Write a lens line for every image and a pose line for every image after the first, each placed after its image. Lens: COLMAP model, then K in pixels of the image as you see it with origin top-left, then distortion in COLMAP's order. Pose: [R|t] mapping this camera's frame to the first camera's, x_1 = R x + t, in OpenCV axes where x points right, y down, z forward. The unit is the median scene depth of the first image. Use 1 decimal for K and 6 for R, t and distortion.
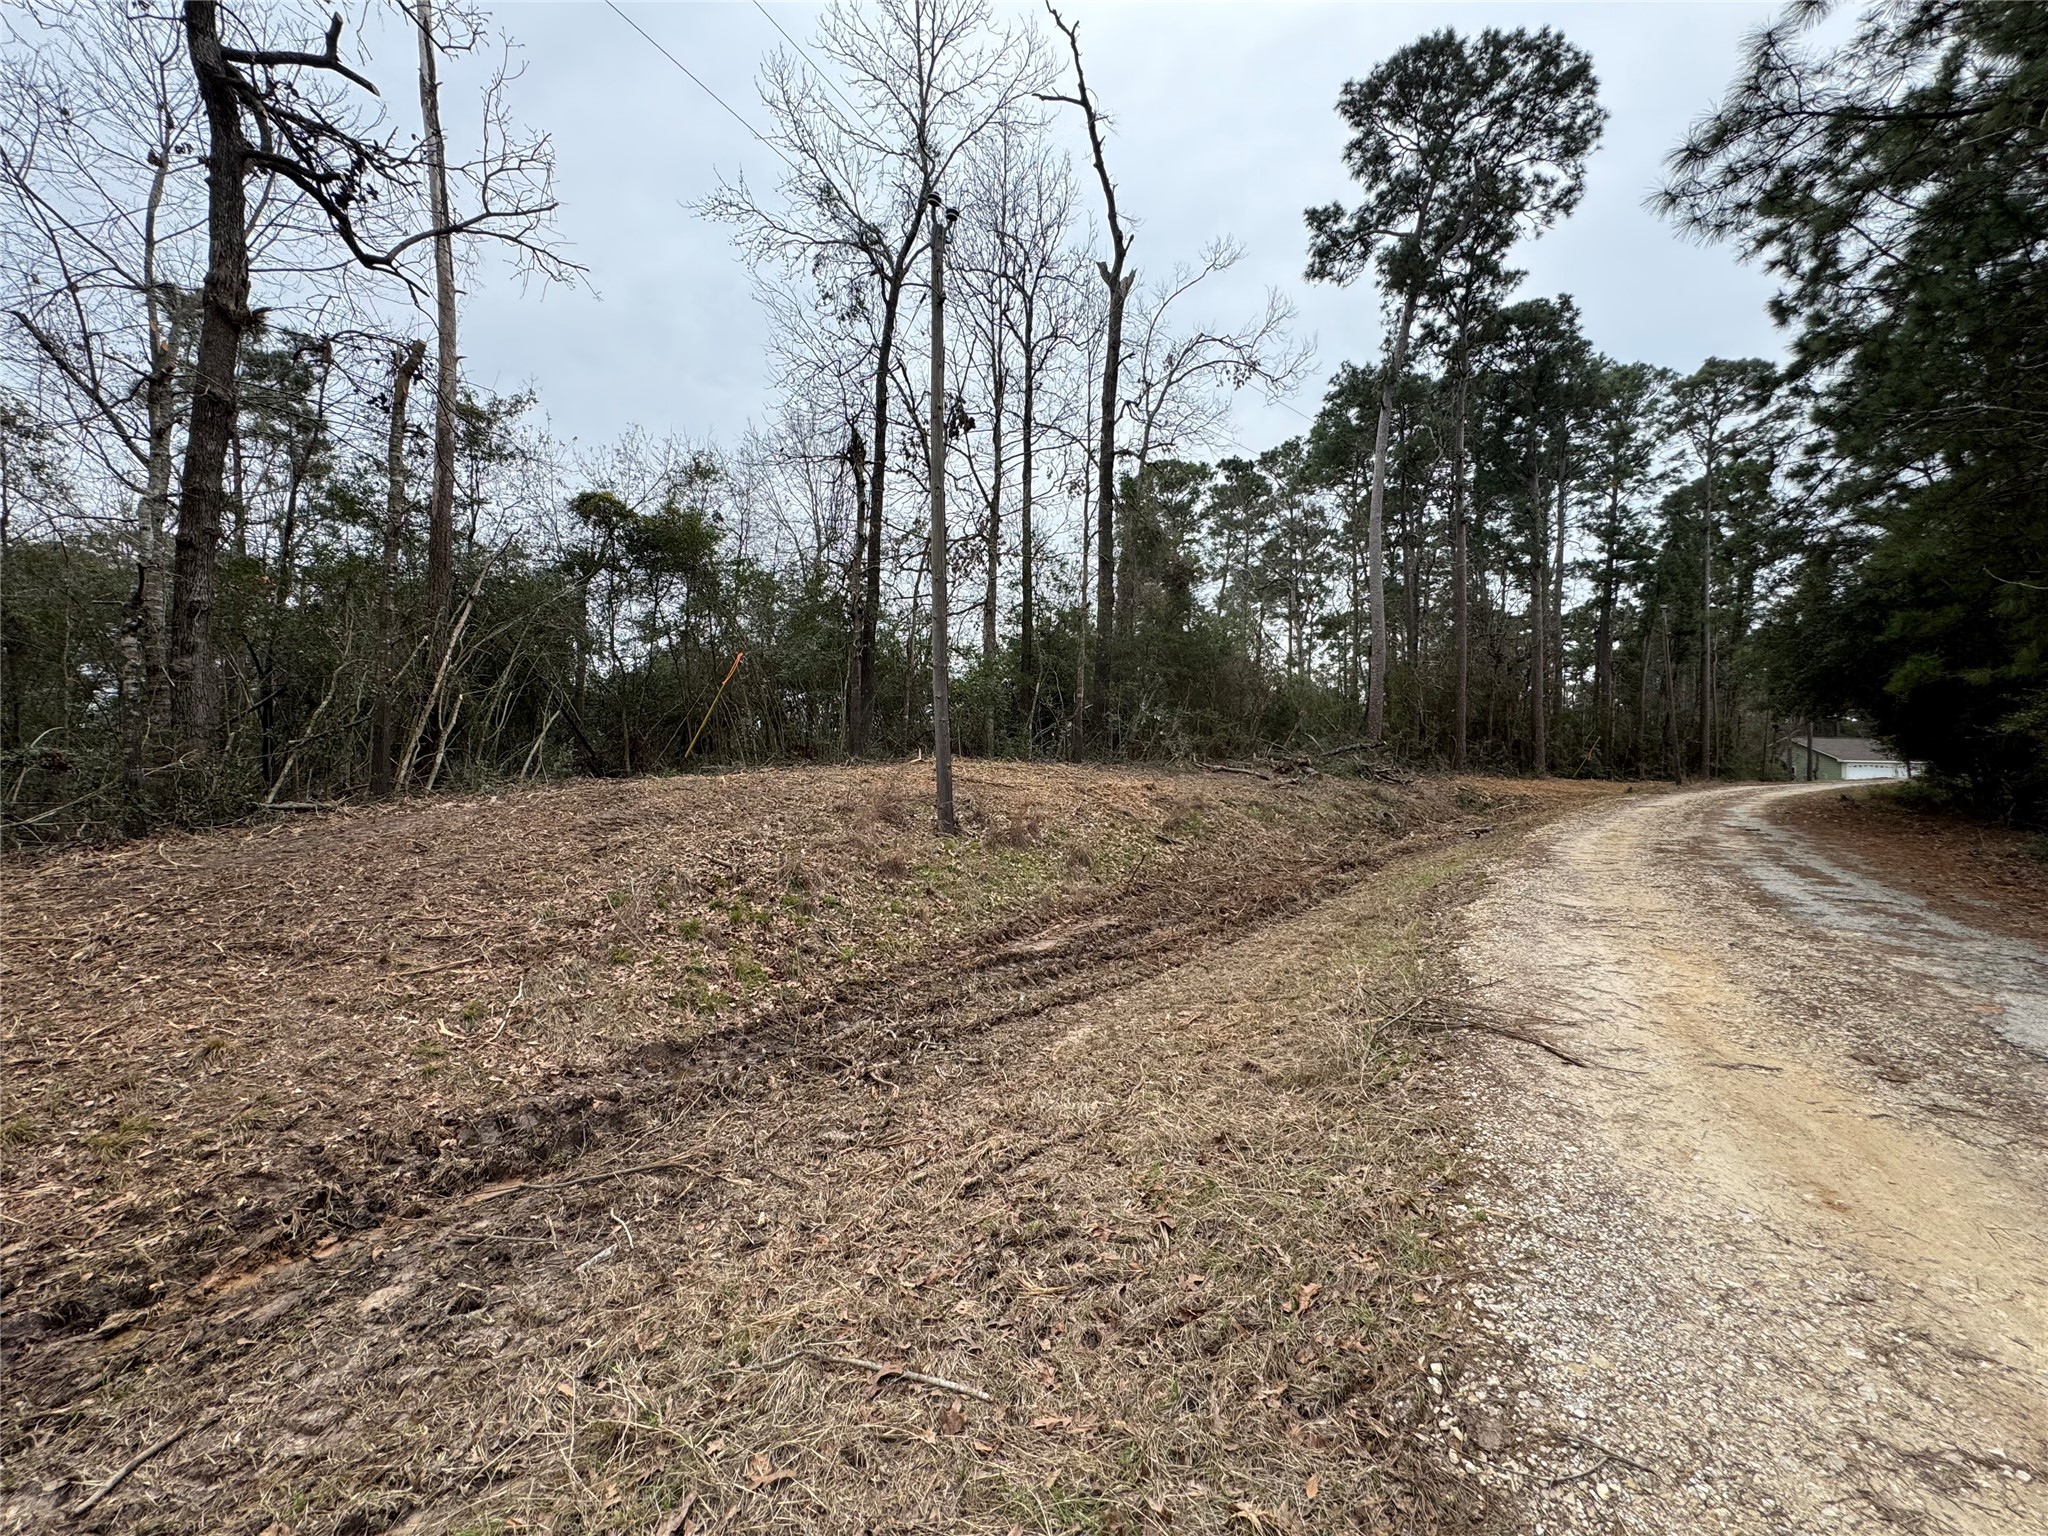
lens RADIAL K [[810.3, 0, 1019.6], [0, 810.3, 766.4], [0, 0, 1]] dist [-0.001084, 0.000295]
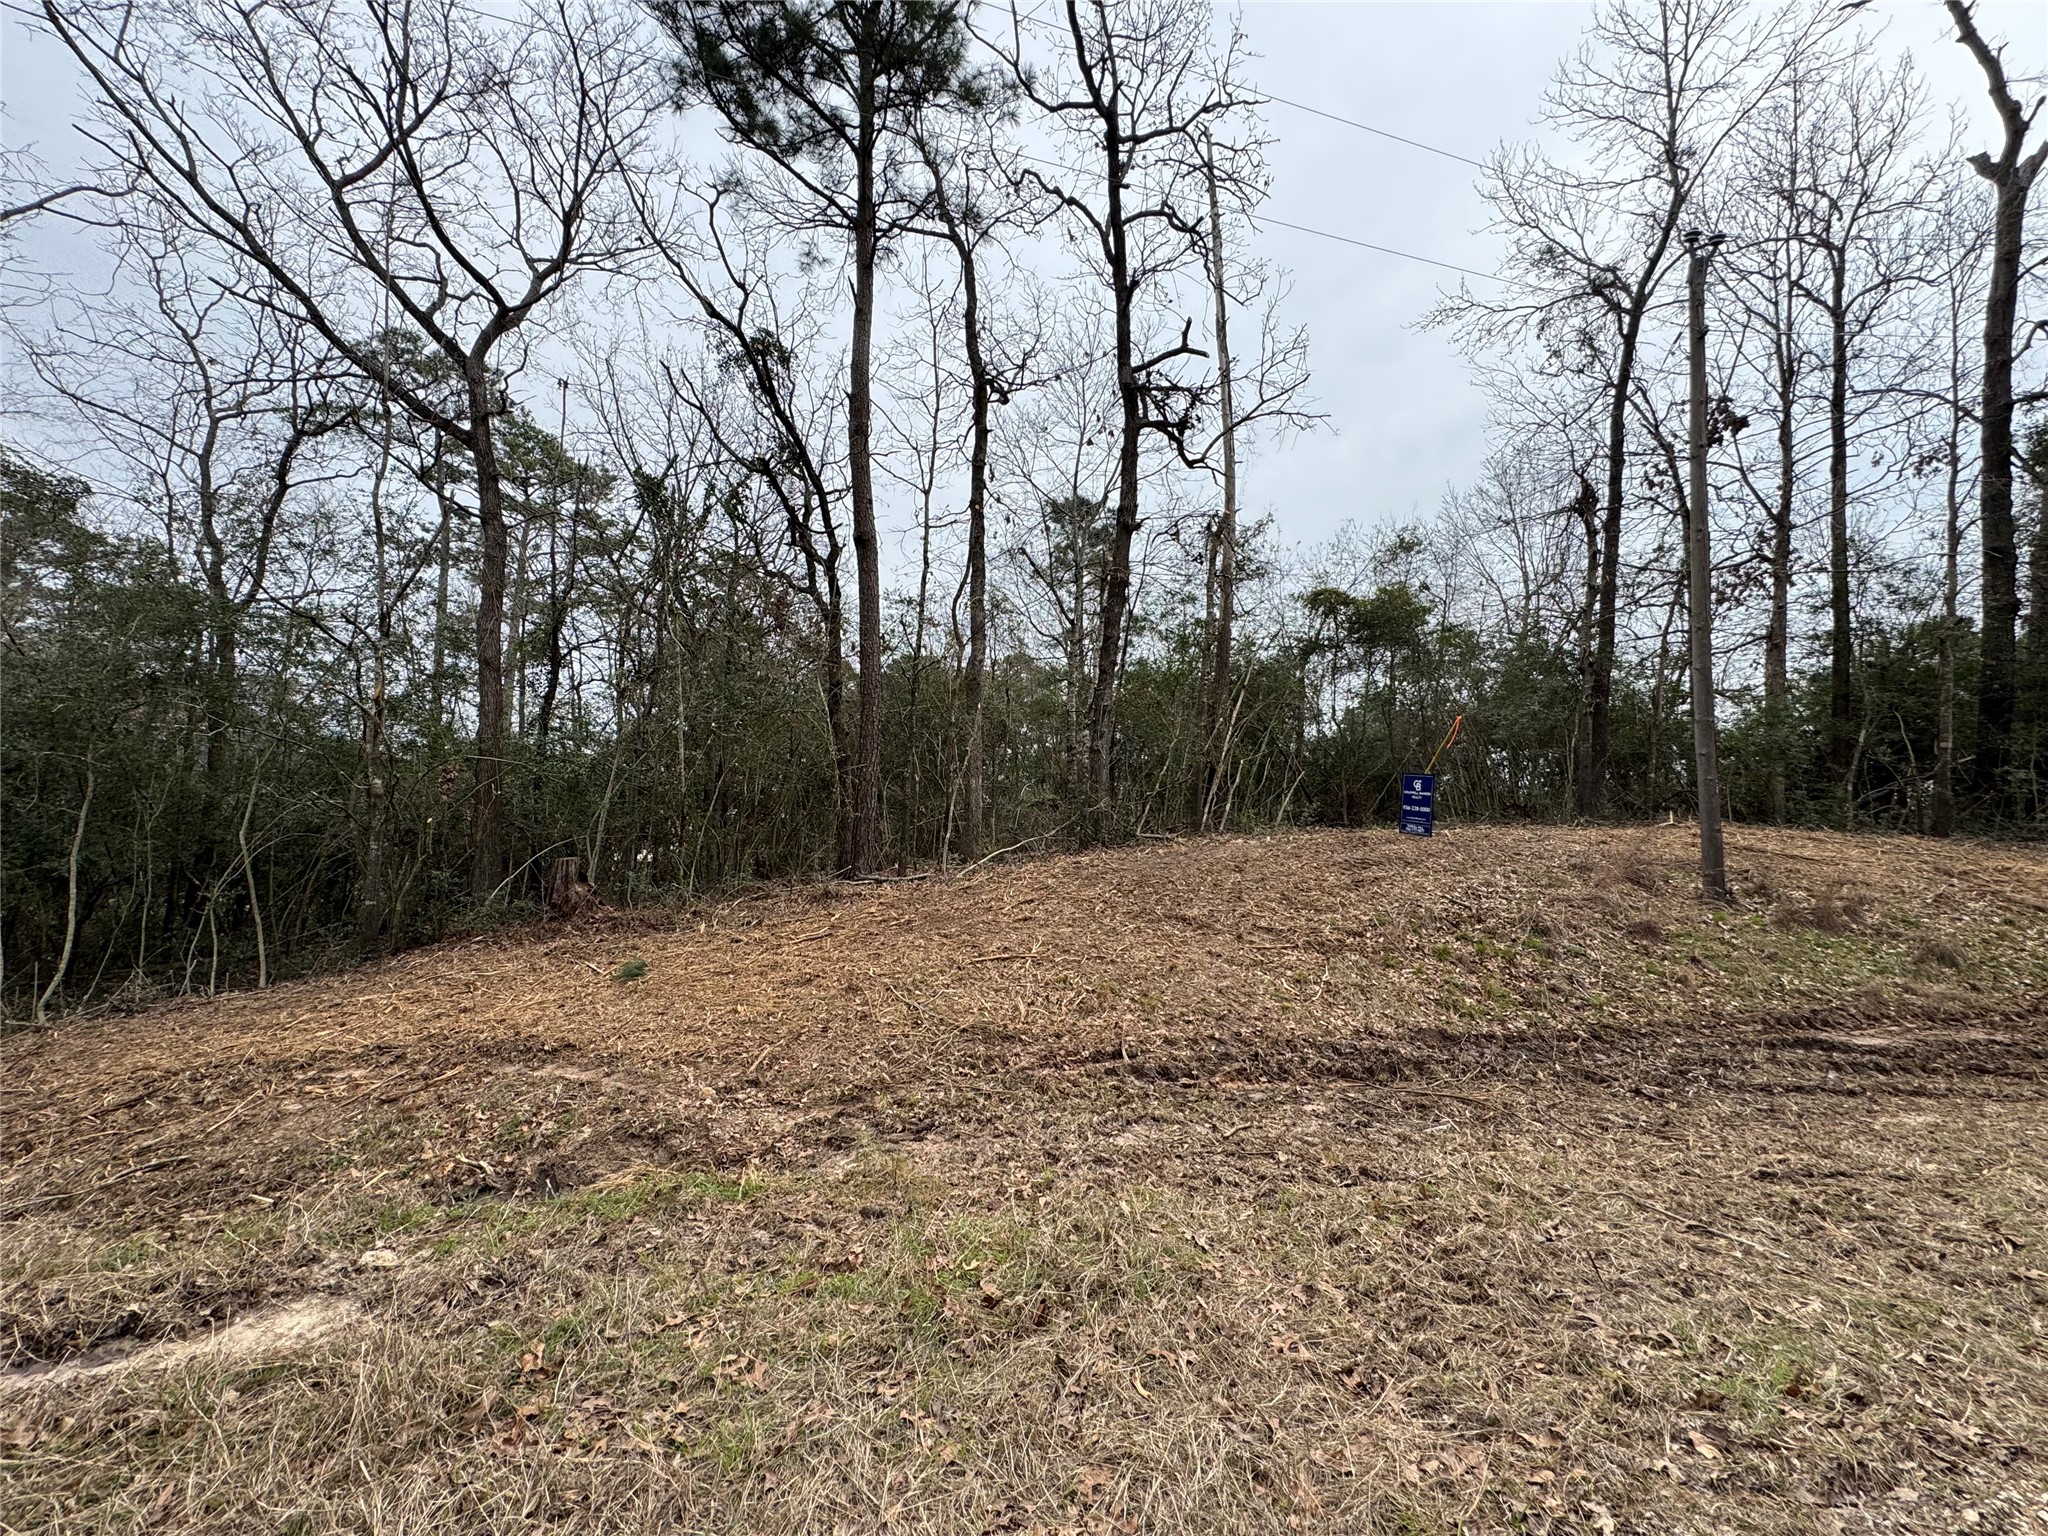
lens RADIAL K [[809.1, 0, 1022.5], [0, 809.1, 767.5], [0, 0, 1]] dist [-0.001279, 0.000063]
pose [[0.705769, -0.010909, -0.708358, 0.002403], [-0.039338, 0.997735, -0.054560, 0.005401], [0.707349, 0.066372, 0.703742, -0.098555]]
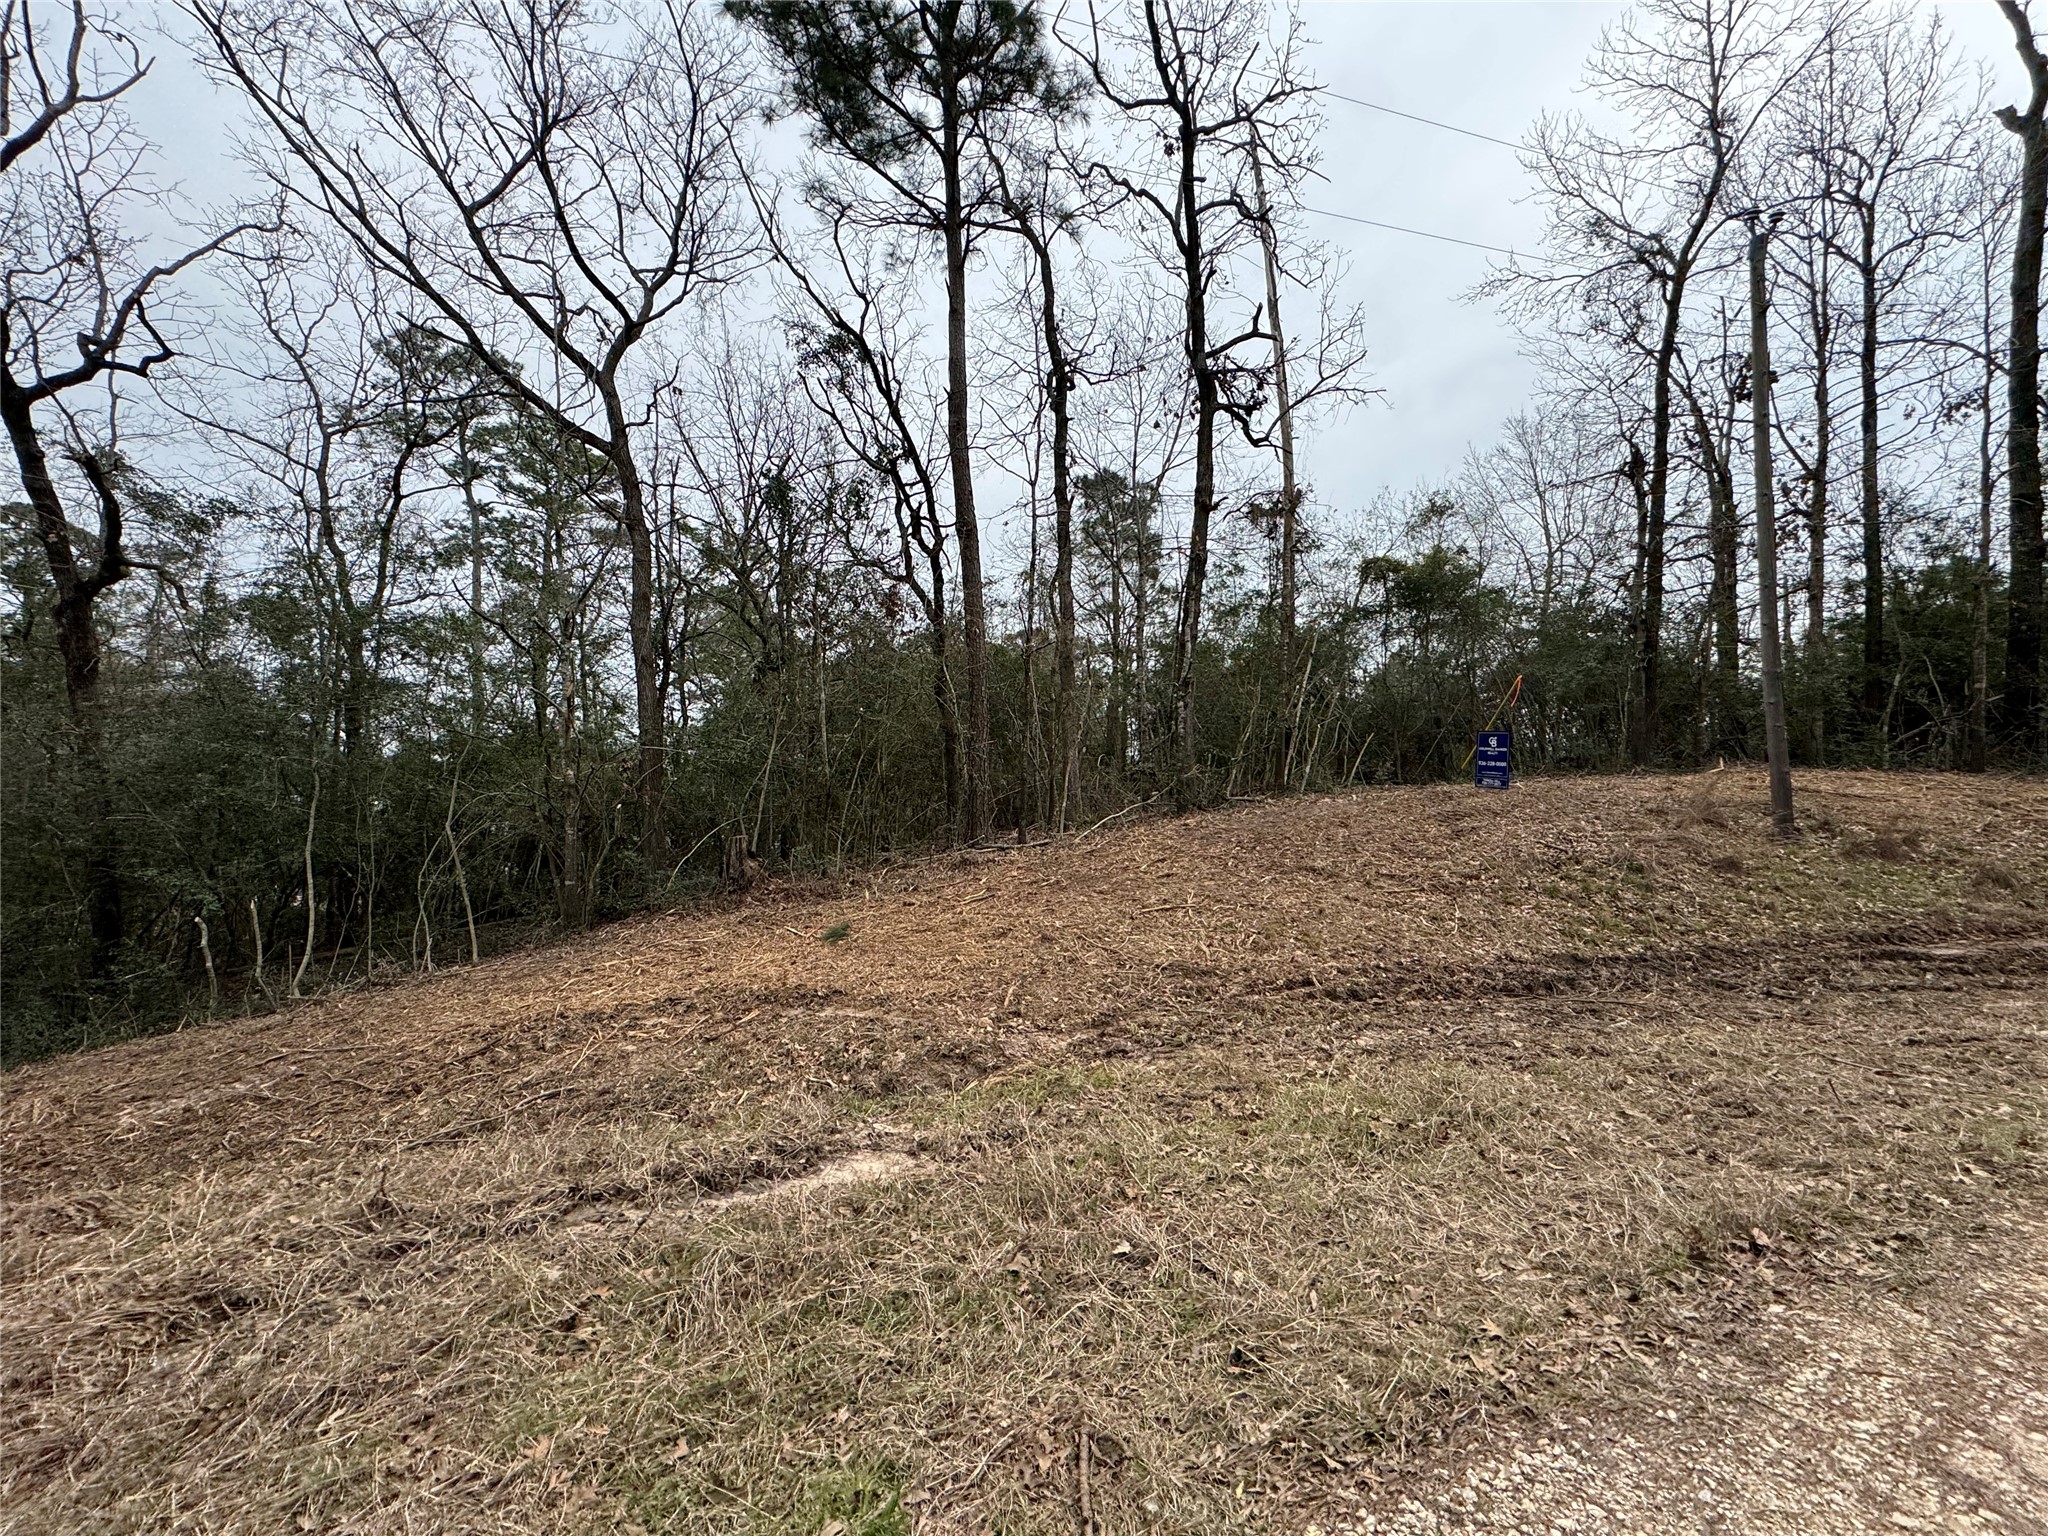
lens RADIAL K [[810.3, 0, 1019.6], [0, 810.3, 766.4], [0, 0, 1]] dist [-0.001084, 0.000295]
pose [[0.705322, -0.014839, -0.708732, -0.024389], [-0.002473, 0.999723, -0.023393, 0.009528], [0.708883, 0.018252, 0.705090, -0.184192]]
